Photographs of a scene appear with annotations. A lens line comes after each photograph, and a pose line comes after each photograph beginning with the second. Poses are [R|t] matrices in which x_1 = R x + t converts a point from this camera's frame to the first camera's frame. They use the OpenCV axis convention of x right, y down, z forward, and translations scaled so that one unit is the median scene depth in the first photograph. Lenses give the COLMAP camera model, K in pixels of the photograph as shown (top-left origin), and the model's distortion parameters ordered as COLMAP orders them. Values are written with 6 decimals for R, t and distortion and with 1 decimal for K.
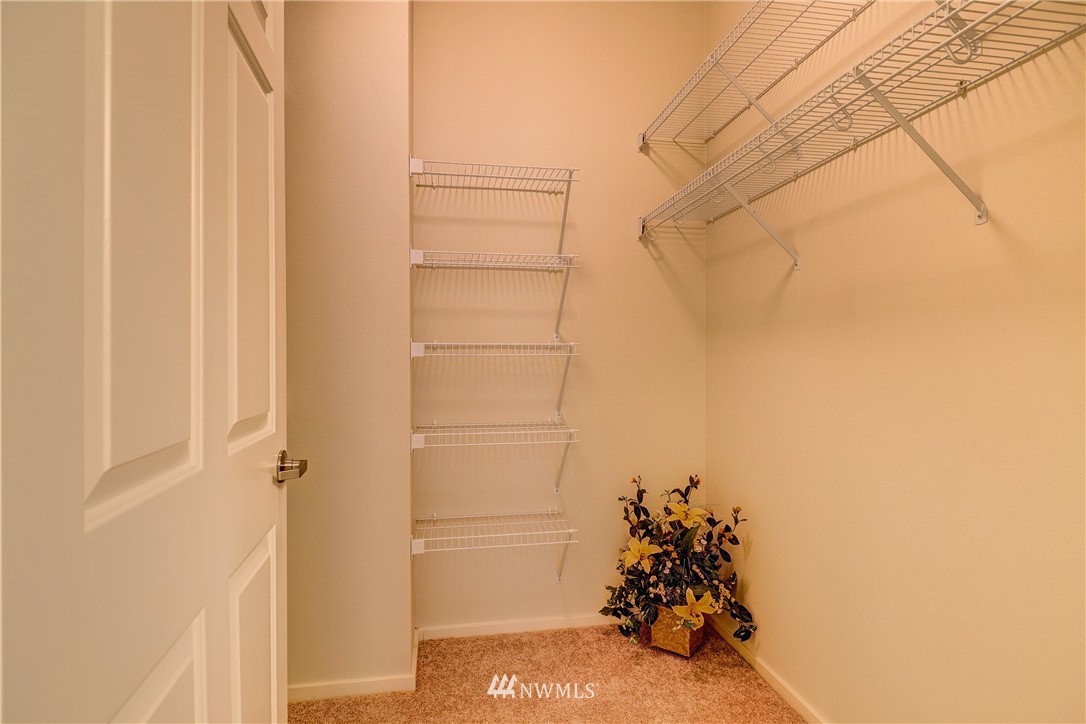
lens RADIAL K [[614.2, 0, 546.0], [0, 614.2, 358.5], [0, 0, 1]] dist [0.000665, 0.000009]
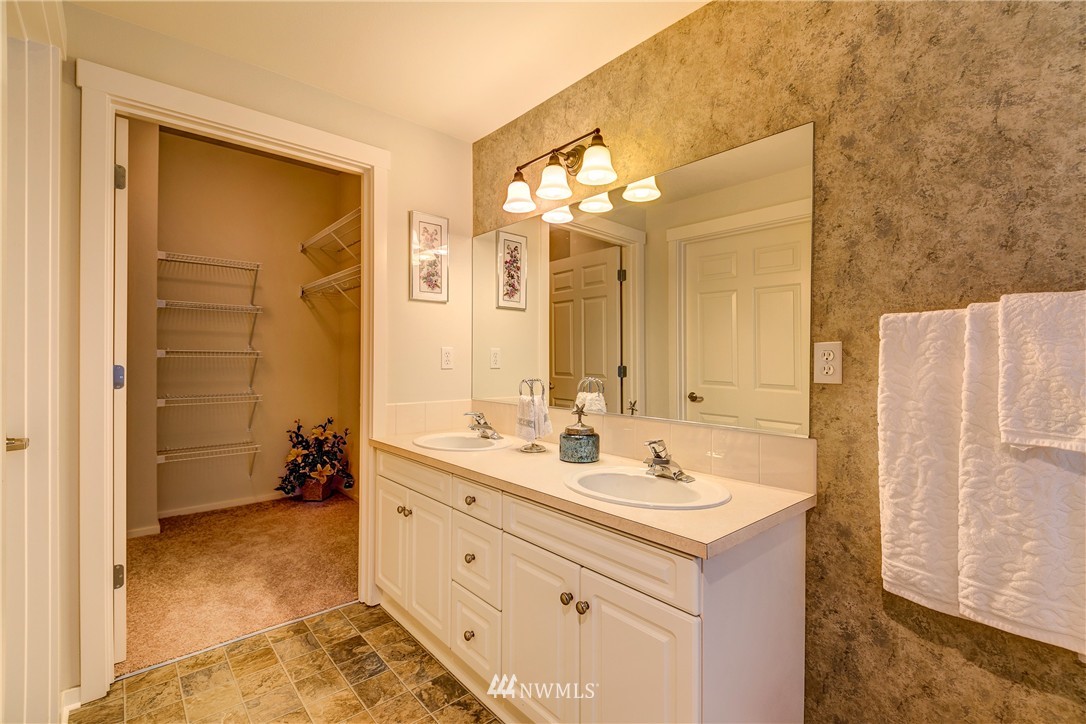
lens RADIAL K [[485.6, 0, 547.9], [0, 485.6, 356.9], [0, 0, 1]] dist [0.004211, -0.004811]
pose [[0.851447, 0.006467, 0.524401, 0.015400], [-0.001334, 0.999947, -0.010165, 0.008158], [-0.524440, 0.007956, 0.851410, -0.804379]]
